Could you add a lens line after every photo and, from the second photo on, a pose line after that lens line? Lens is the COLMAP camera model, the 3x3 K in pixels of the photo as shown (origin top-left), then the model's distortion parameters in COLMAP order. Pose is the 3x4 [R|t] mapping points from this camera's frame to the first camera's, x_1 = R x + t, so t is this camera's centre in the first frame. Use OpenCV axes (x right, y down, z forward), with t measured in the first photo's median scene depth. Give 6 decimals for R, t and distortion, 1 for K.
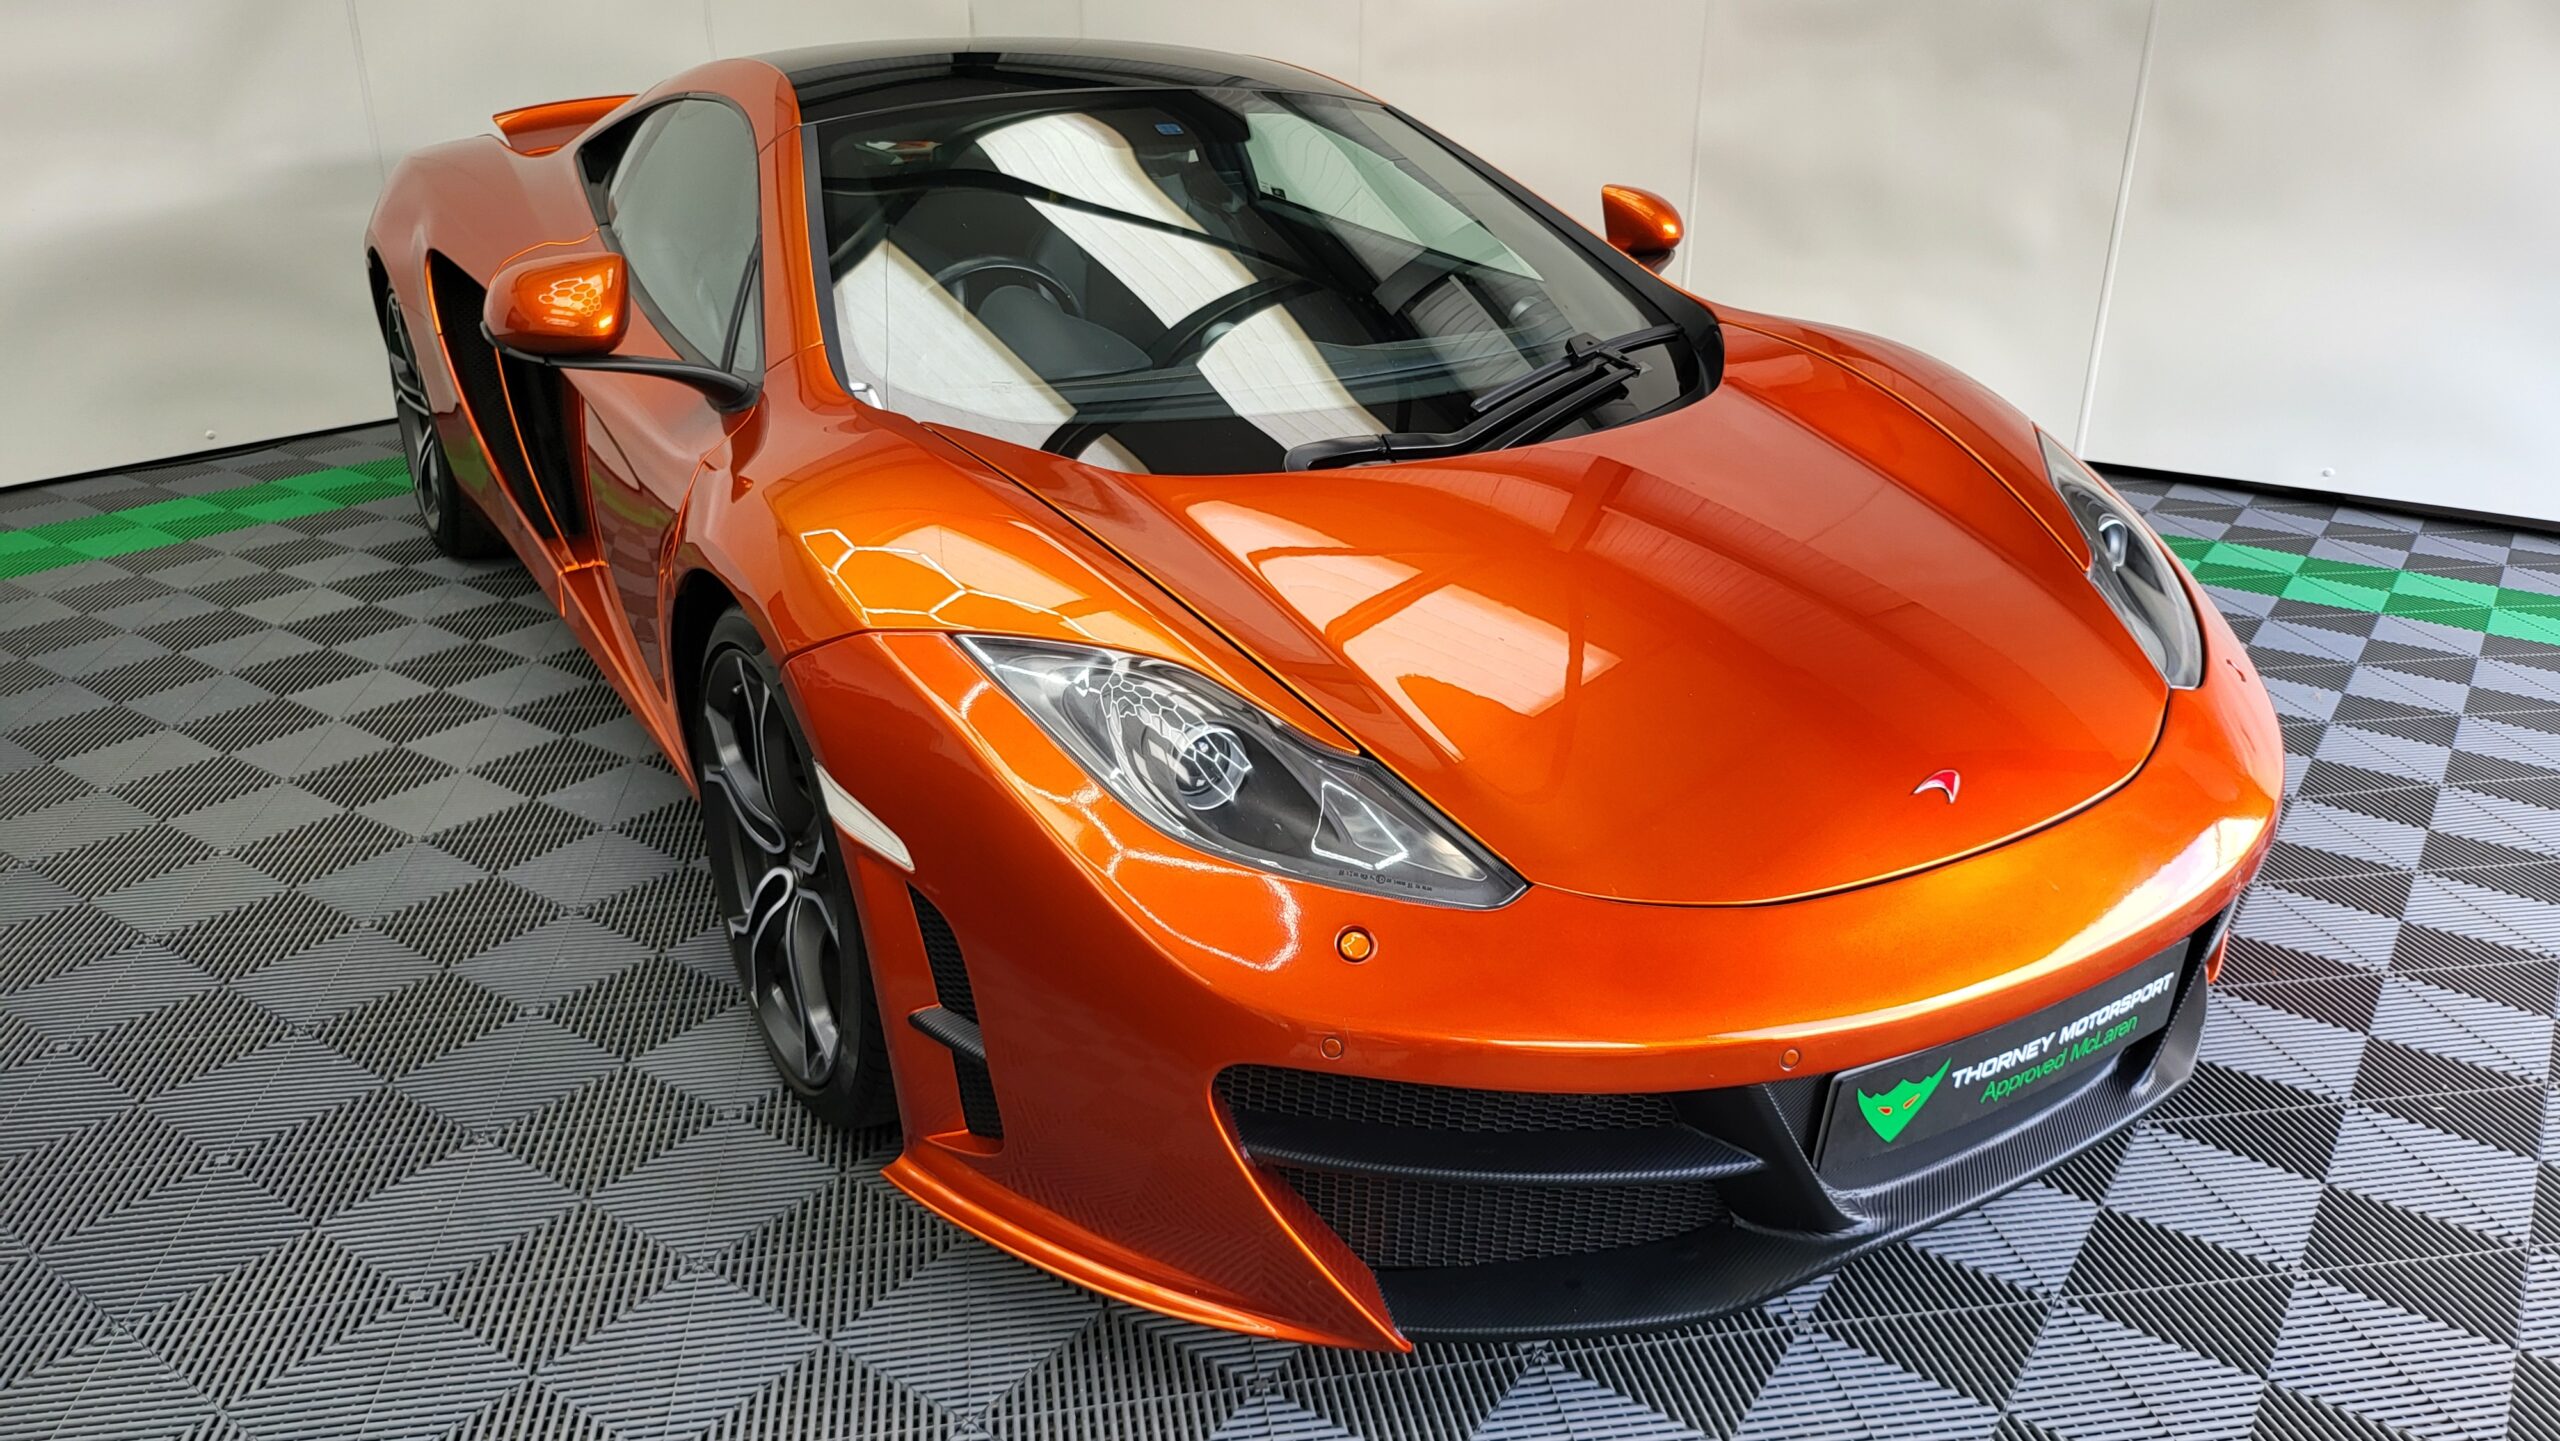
lens RADIAL K [[1832.5, 0, 1280.0], [0, 1832.5, 720.5], [0, 0, 1]] dist [0.053597, -0.000012]
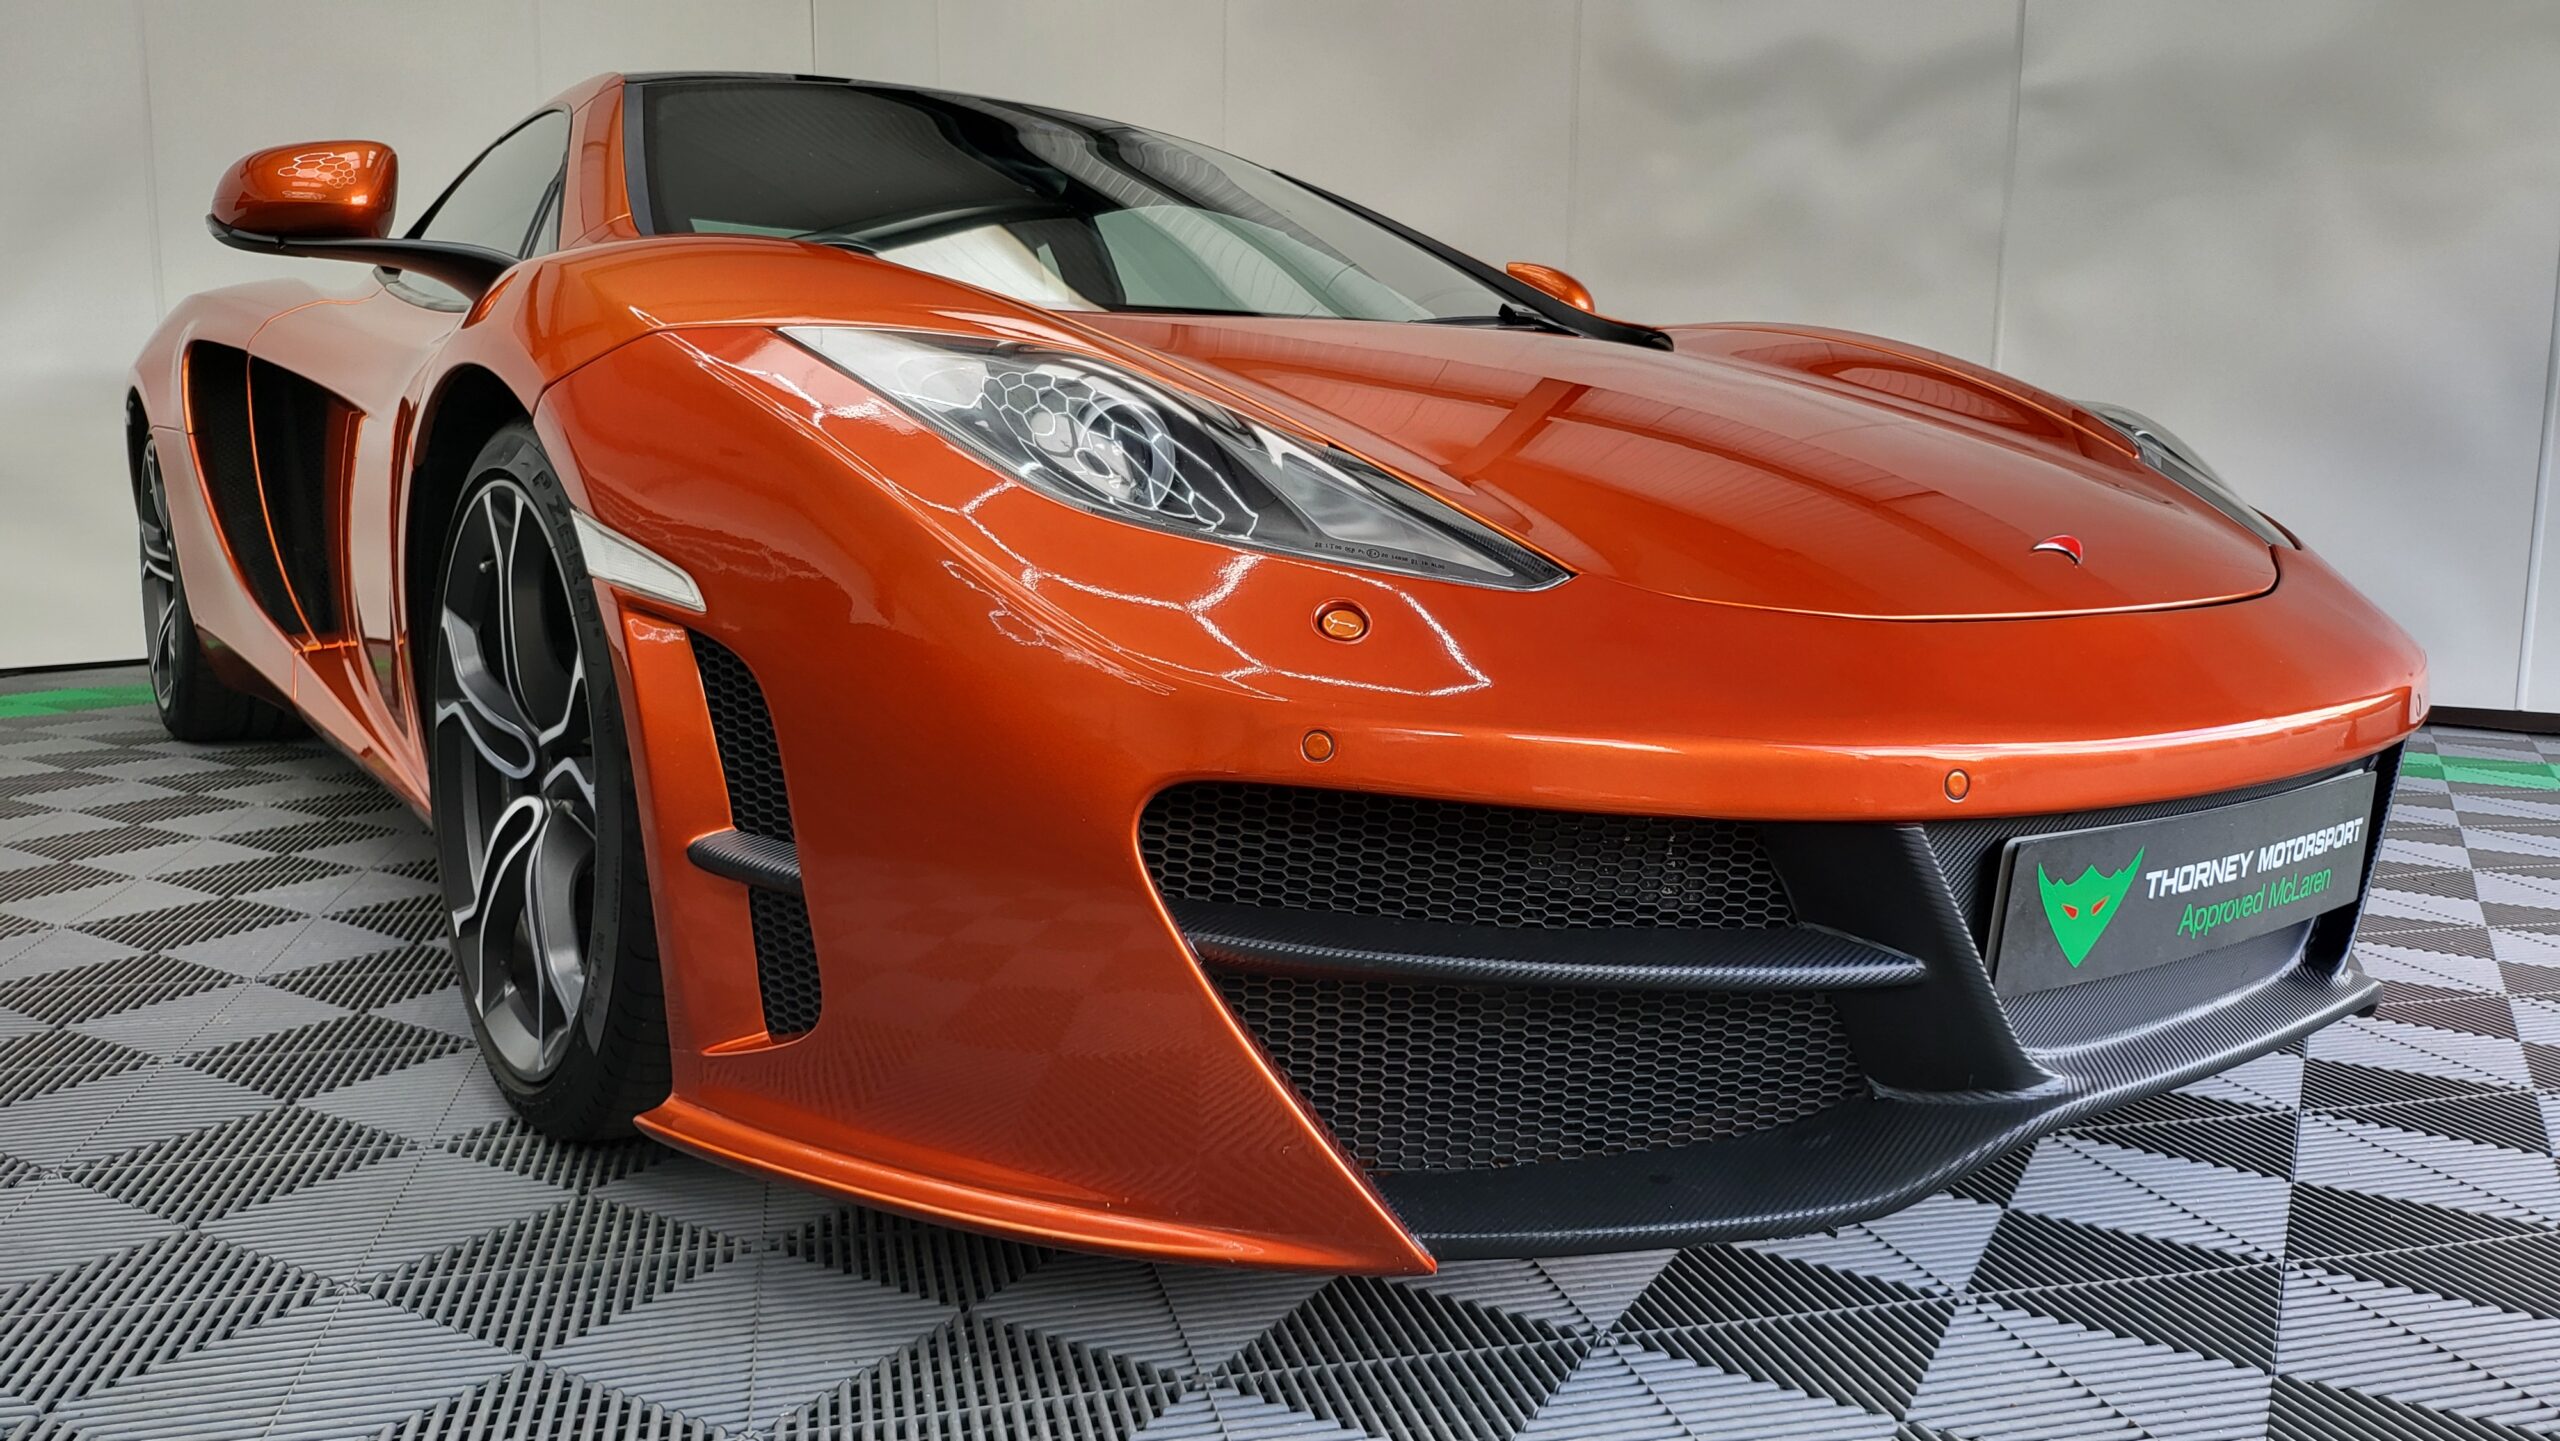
lens RADIAL K [[1829.1, 0, 1293.0], [0, 1829.1, 713.3], [0, 0, 1]] dist [0.038939, -0.003227]
pose [[0.995865, -0.004637, 0.090727, -0.036059], [0.026608, 0.969787, -0.242497, 0.282210], [-0.086861, 0.243908, 0.965901, 0.293821]]
